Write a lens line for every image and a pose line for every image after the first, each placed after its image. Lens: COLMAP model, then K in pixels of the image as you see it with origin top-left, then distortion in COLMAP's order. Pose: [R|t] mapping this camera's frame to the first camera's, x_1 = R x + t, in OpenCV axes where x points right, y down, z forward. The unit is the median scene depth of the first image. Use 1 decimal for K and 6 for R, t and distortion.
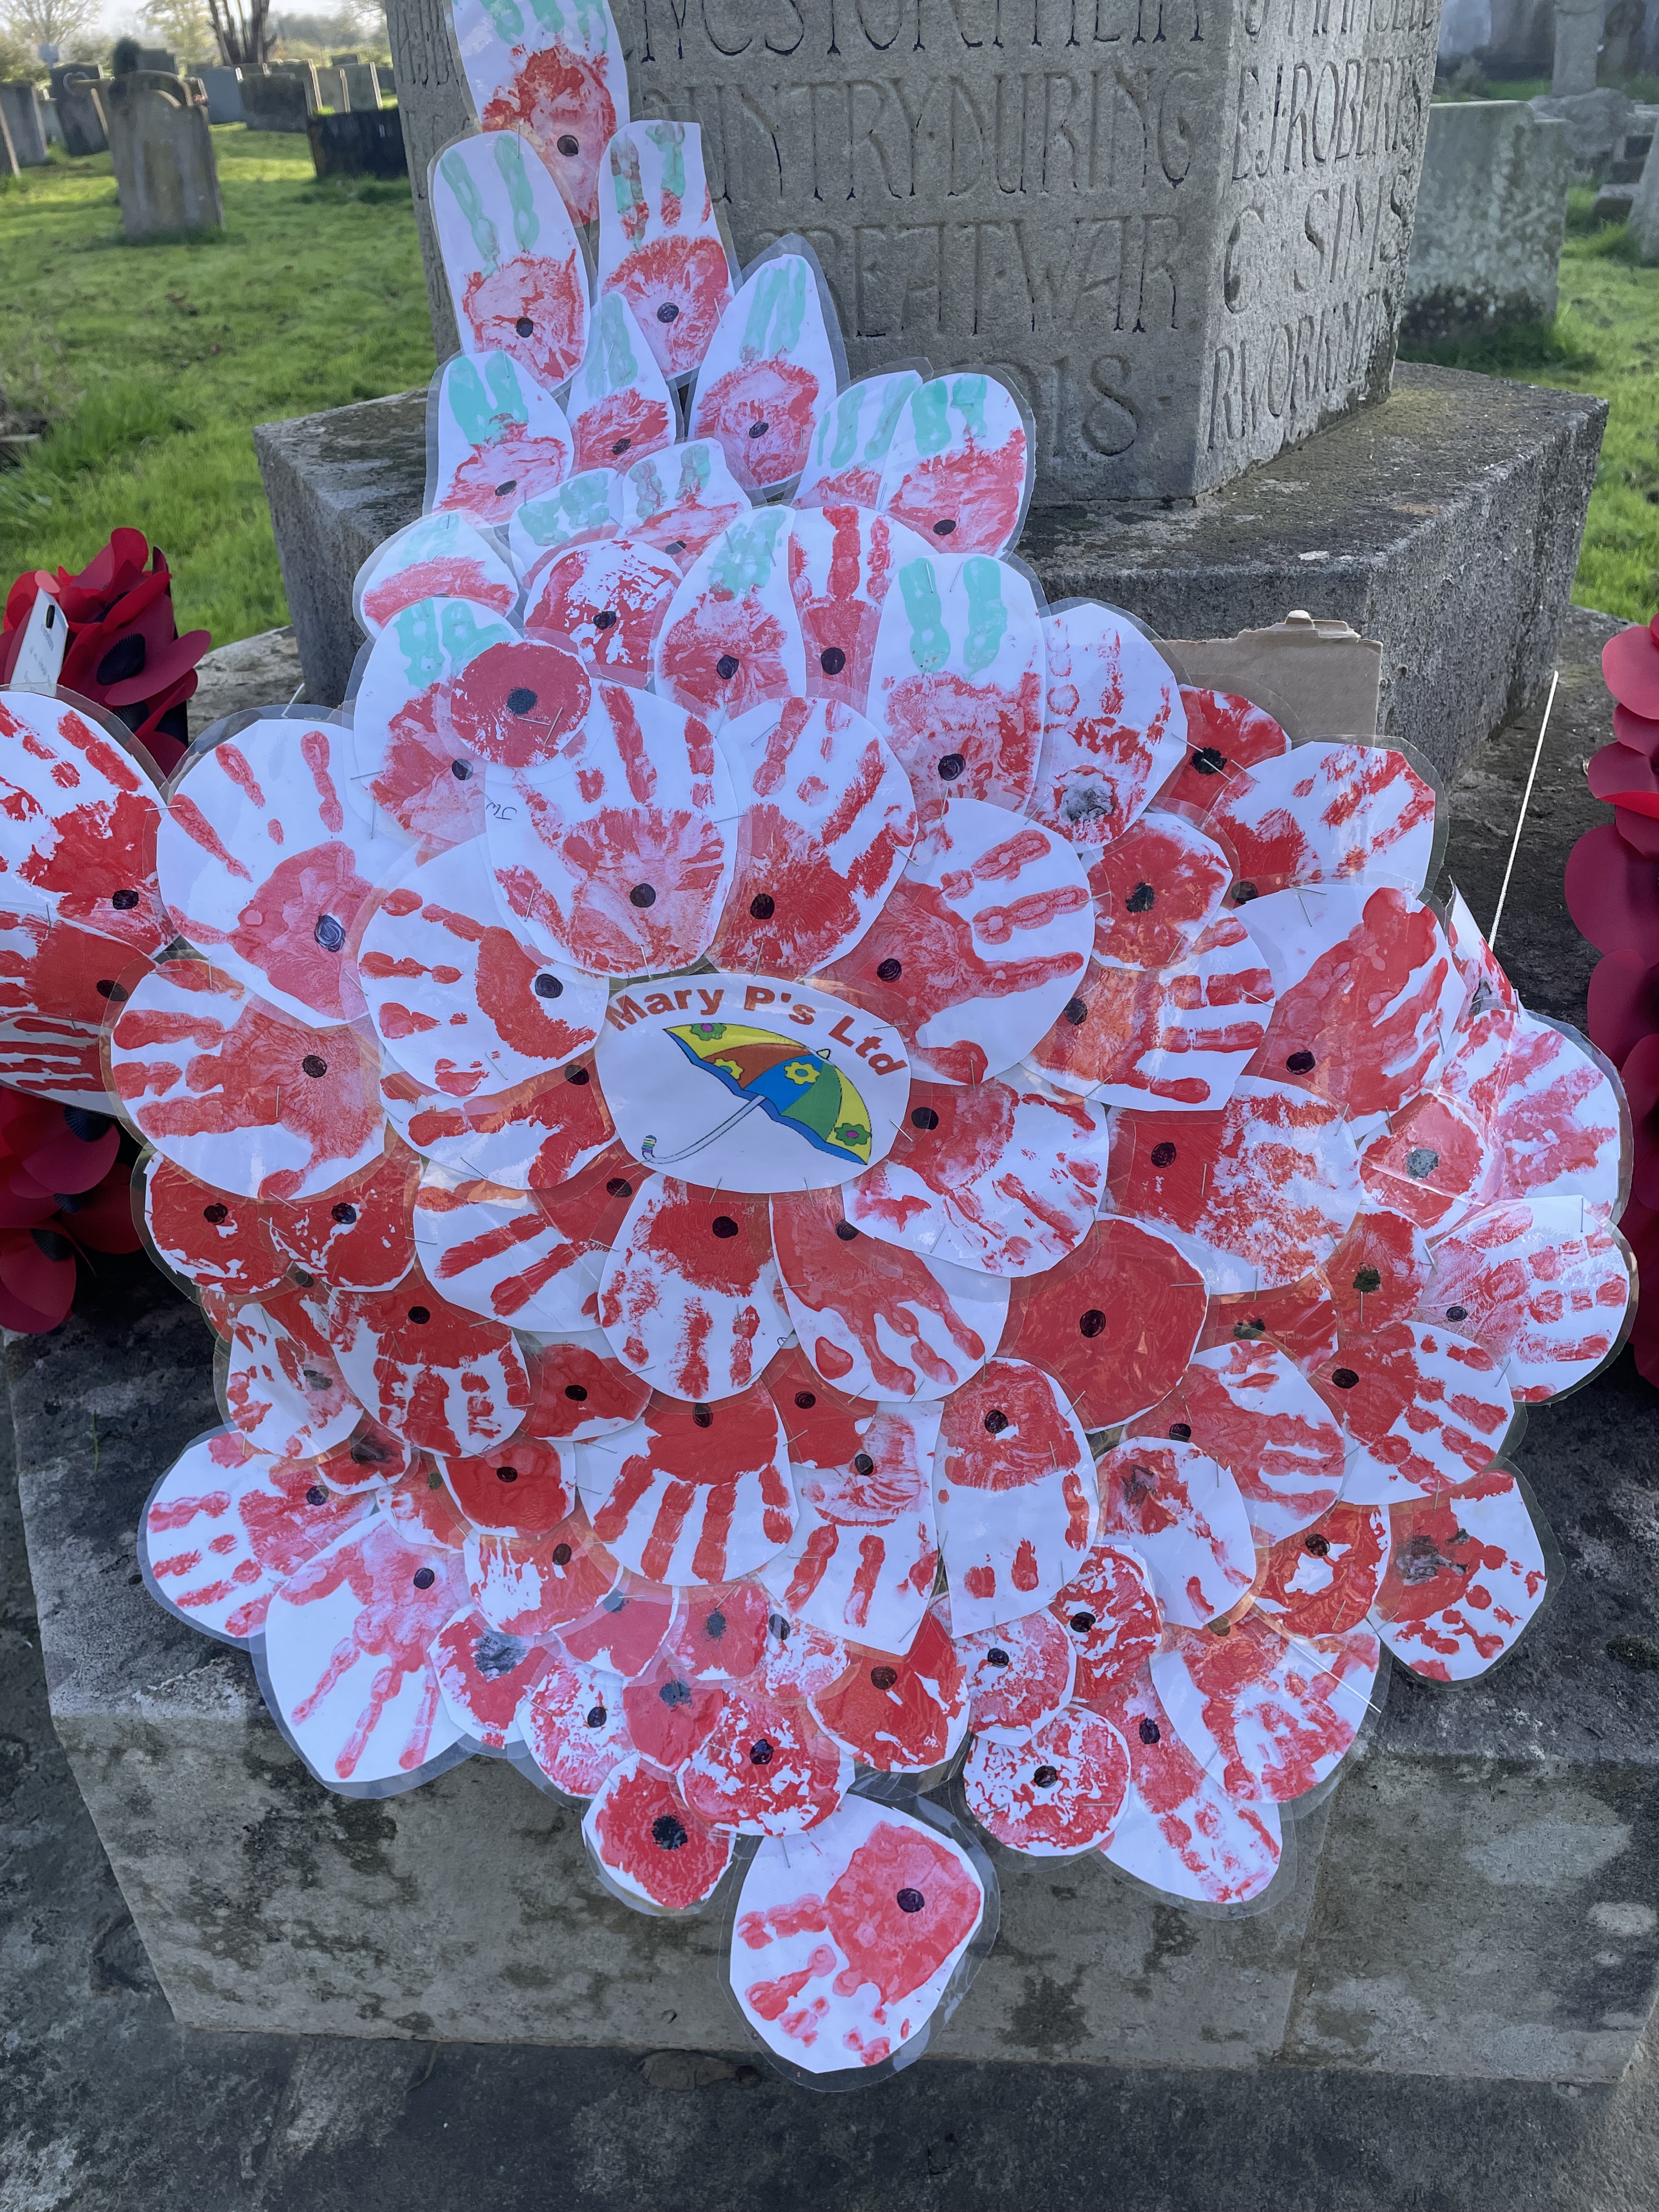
lens RADIAL K [[1645.9, 0, 837.7], [0, 1645.9, 1098.8], [0, 0, 1]] dist [0.128248, -0.164818]
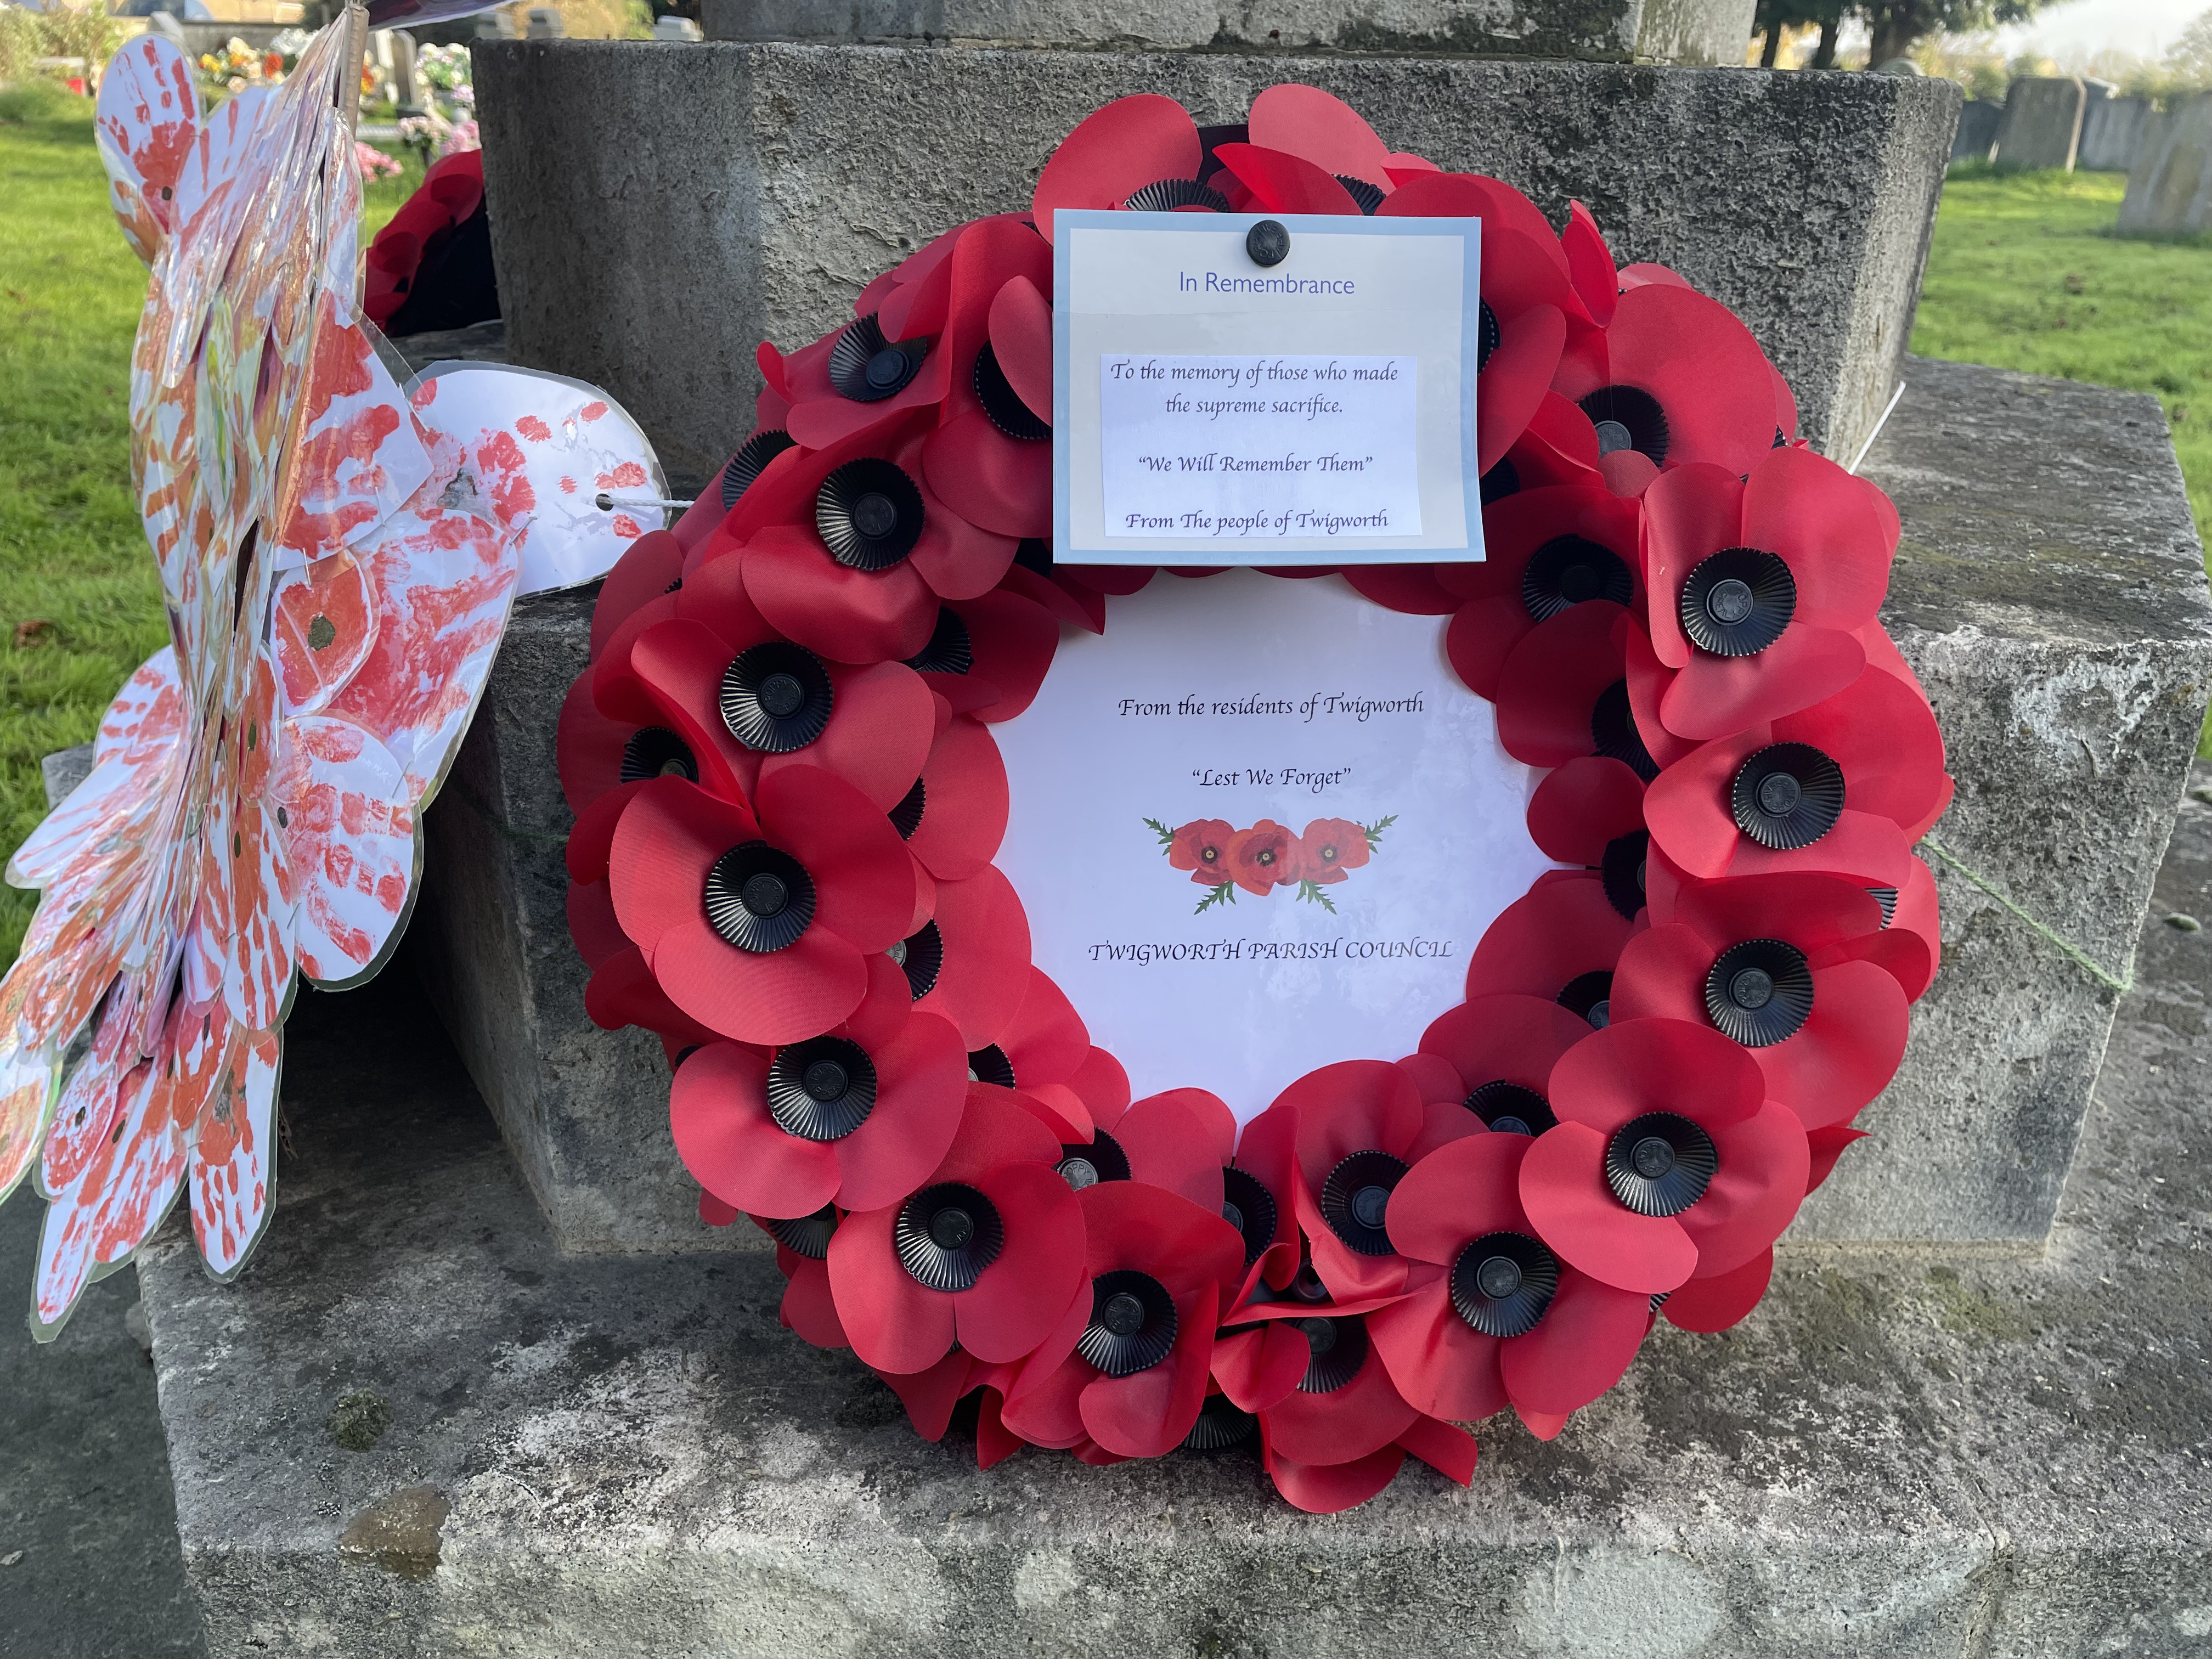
lens RADIAL K [[1679.5, 0, 1122.6], [0, 1679.5, 835.5], [0, 0, 1]] dist [0.080650, -0.110707]
pose [[0.586112, 0.375502, -0.717963, 1.201549], [-0.471797, 0.878567, 0.074346, -0.123740], [0.658696, 0.295158, 0.692099, 0.666508]]
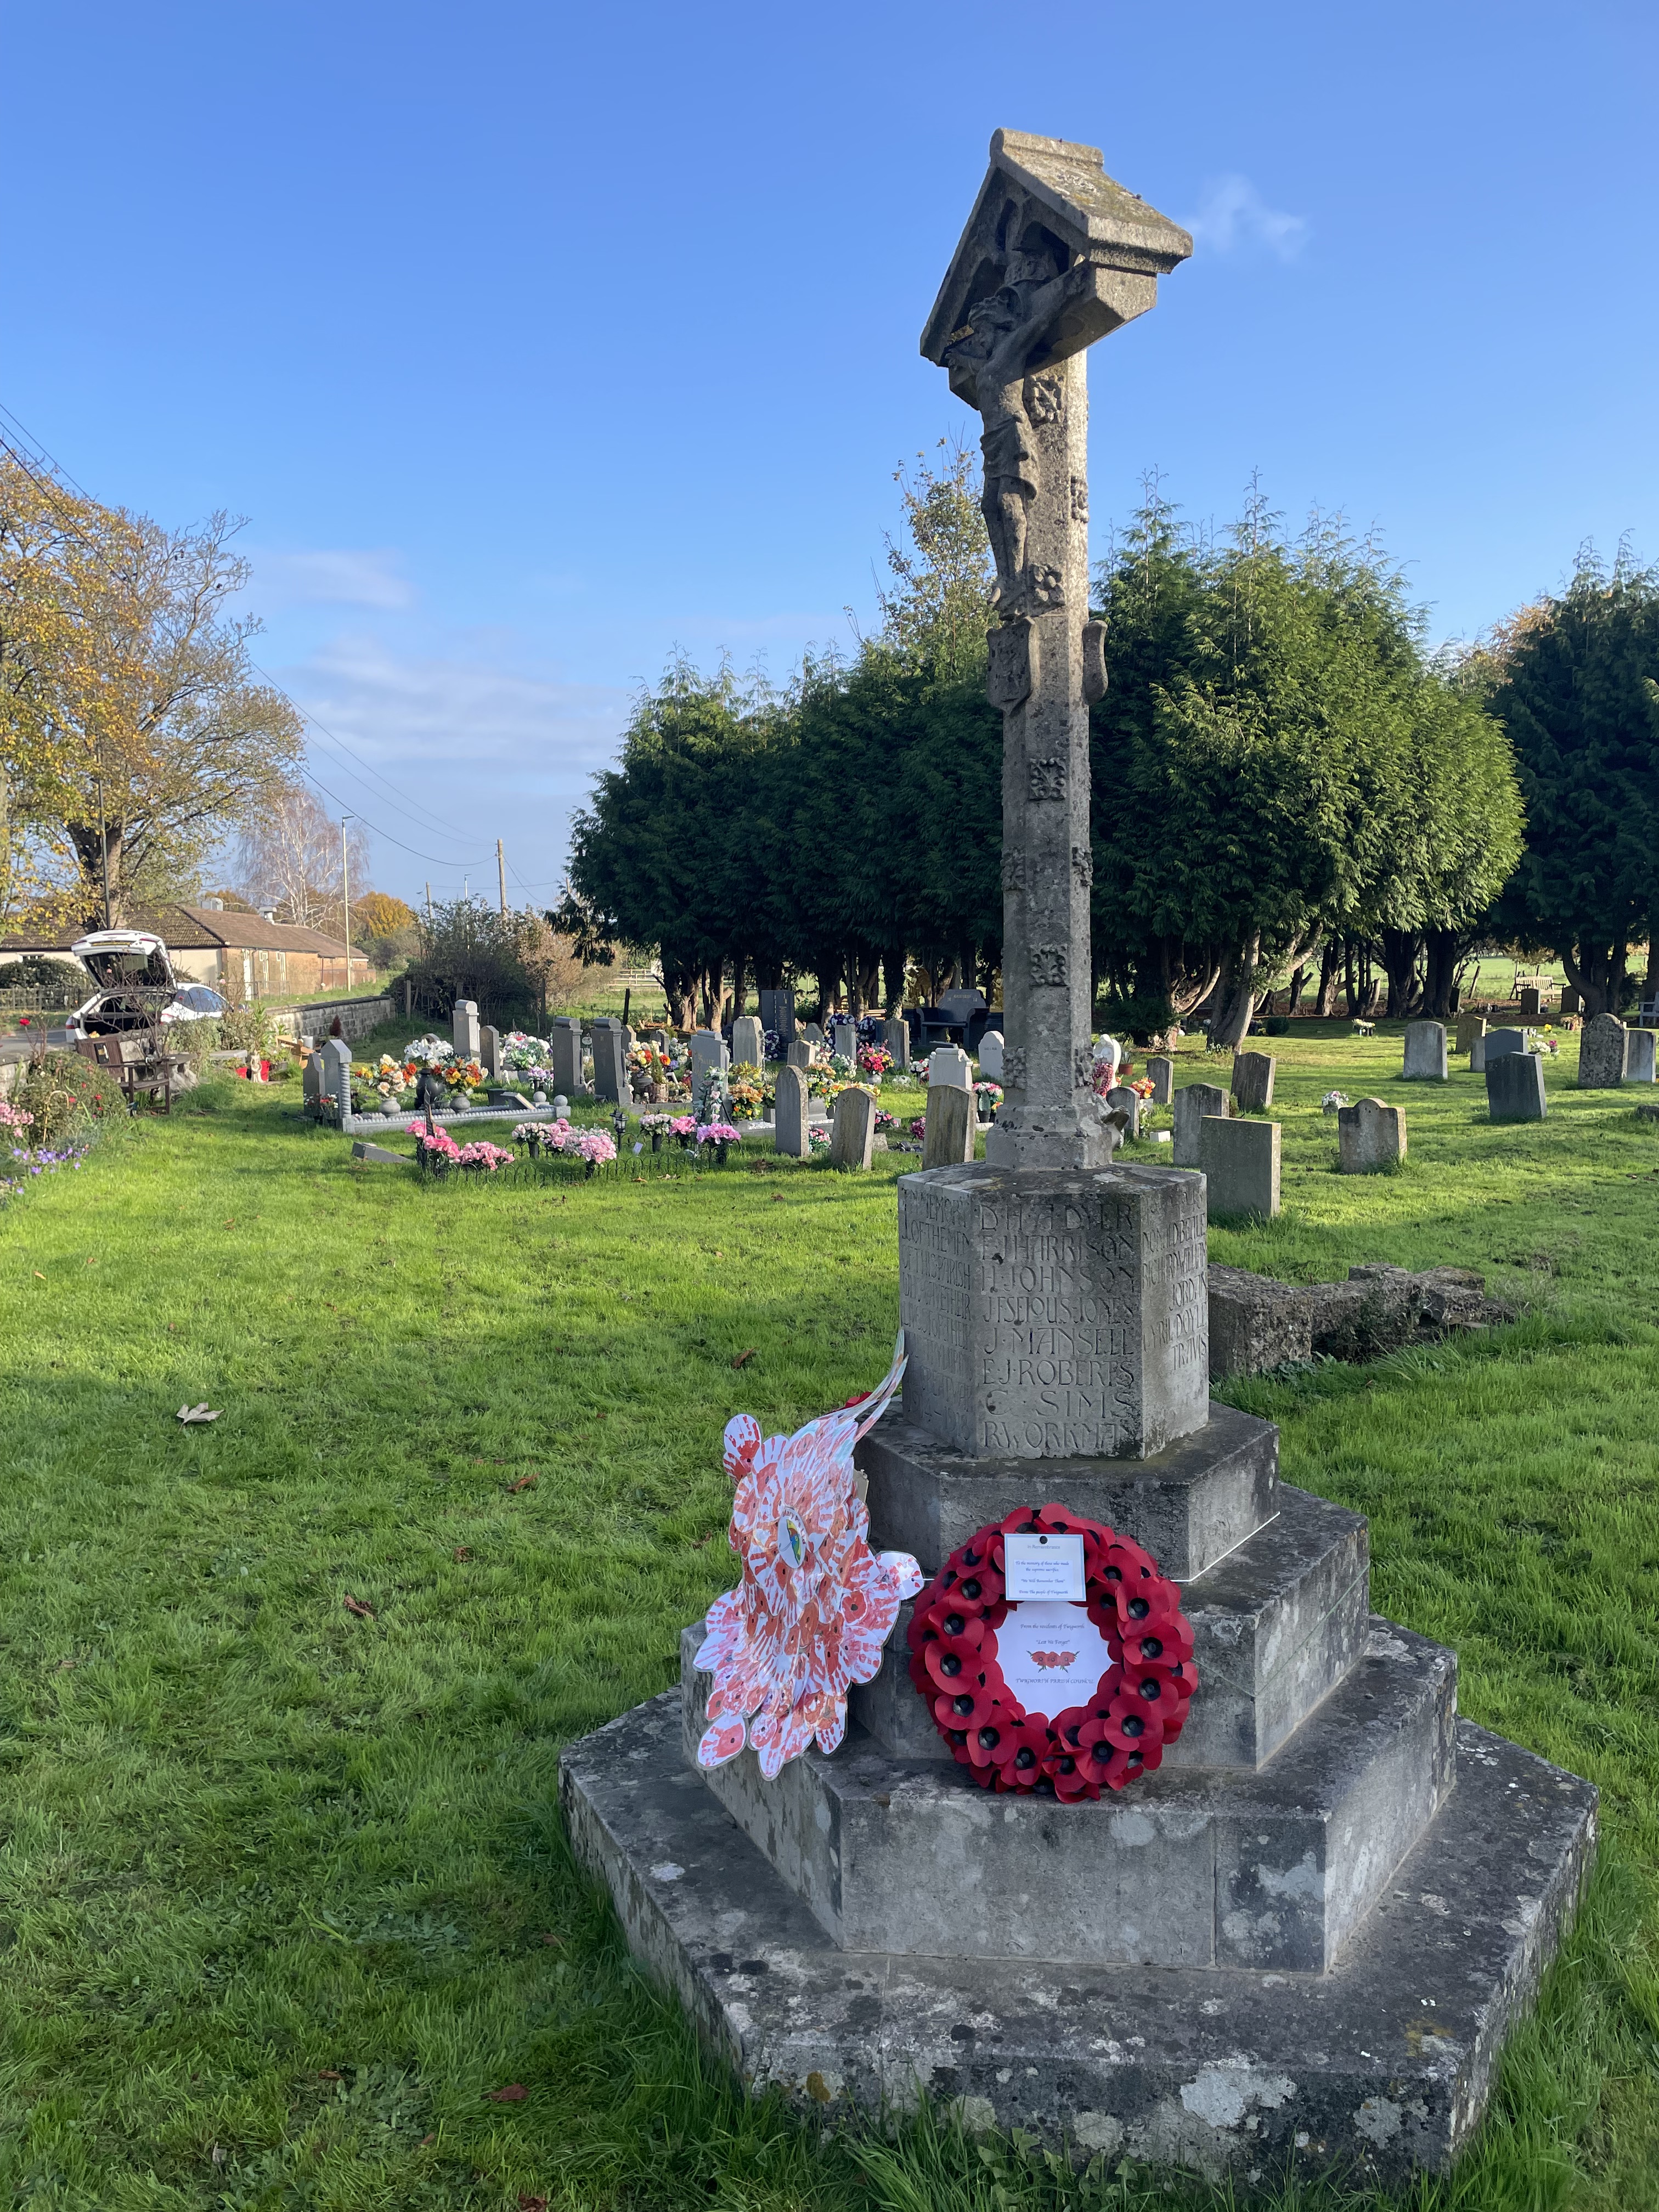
lens RADIAL K [[1657.8, 0, 810.6], [0, 1657.8, 1102.1], [0, 0, 1]] dist [0.090592, -0.118130]
pose [[0.462675, 0.092041, -0.881737, 3.676636], [-0.468640, 0.869662, -0.155130, -0.343551], [0.752534, 0.484992, 0.445505, -1.474645]]
